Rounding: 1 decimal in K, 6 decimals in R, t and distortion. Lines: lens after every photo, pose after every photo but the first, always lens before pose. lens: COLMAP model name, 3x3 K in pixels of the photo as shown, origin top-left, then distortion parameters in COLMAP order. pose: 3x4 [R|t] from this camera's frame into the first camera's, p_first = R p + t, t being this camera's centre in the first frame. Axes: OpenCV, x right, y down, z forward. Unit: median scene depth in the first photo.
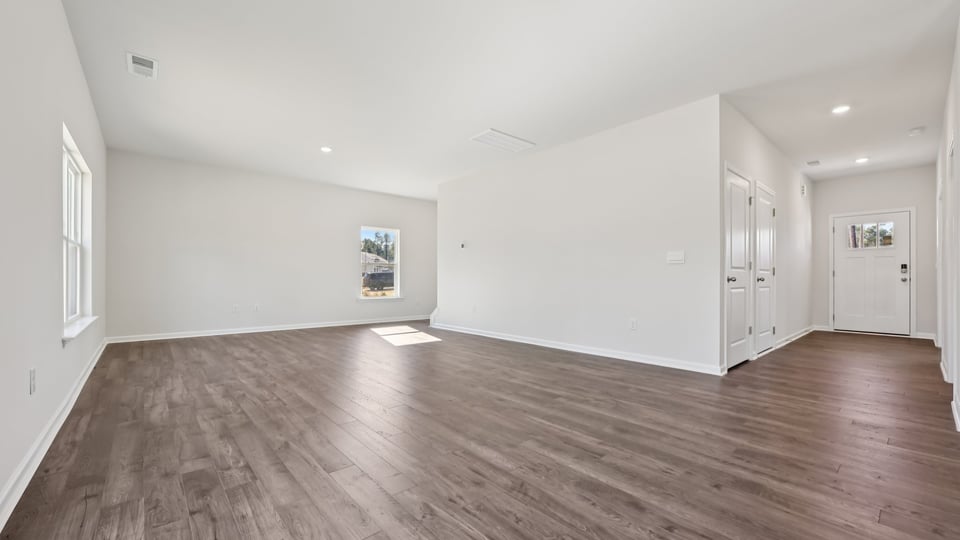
lens RADIAL K [[381.6, 0, 475.0], [0, 381.6, 275.6], [0, 0, 1]] dist [0.000774, -0.000058]
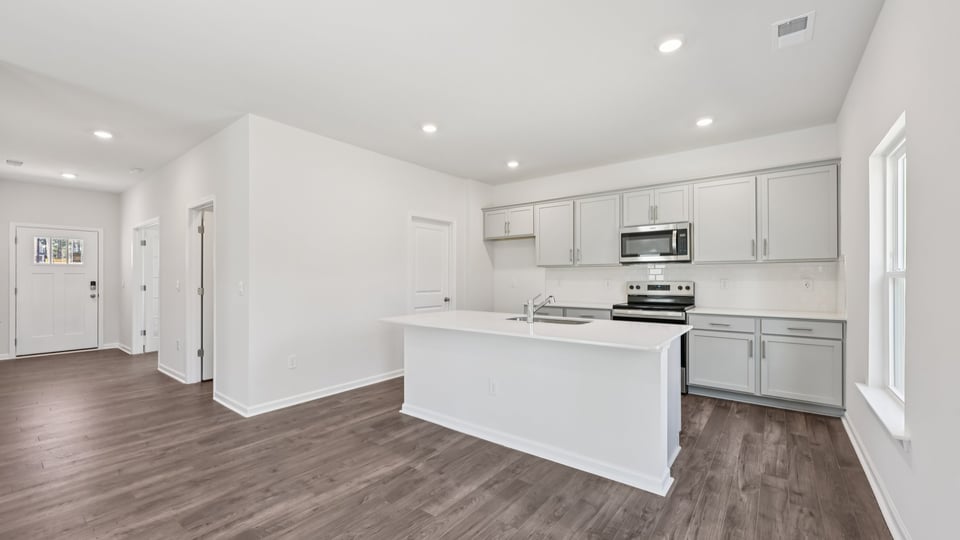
lens RADIAL K [[379.8, 0, 482.5], [0, 379.8, 273.0], [0, 0, 1]] dist [-0.001945, -0.000102]
pose [[-0.193253, 0.008542, 0.981112, -0.234168], [-0.002433, 0.999955, -0.009185, -0.093099], [-0.981146, -0.004162, -0.193224, 0.294918]]
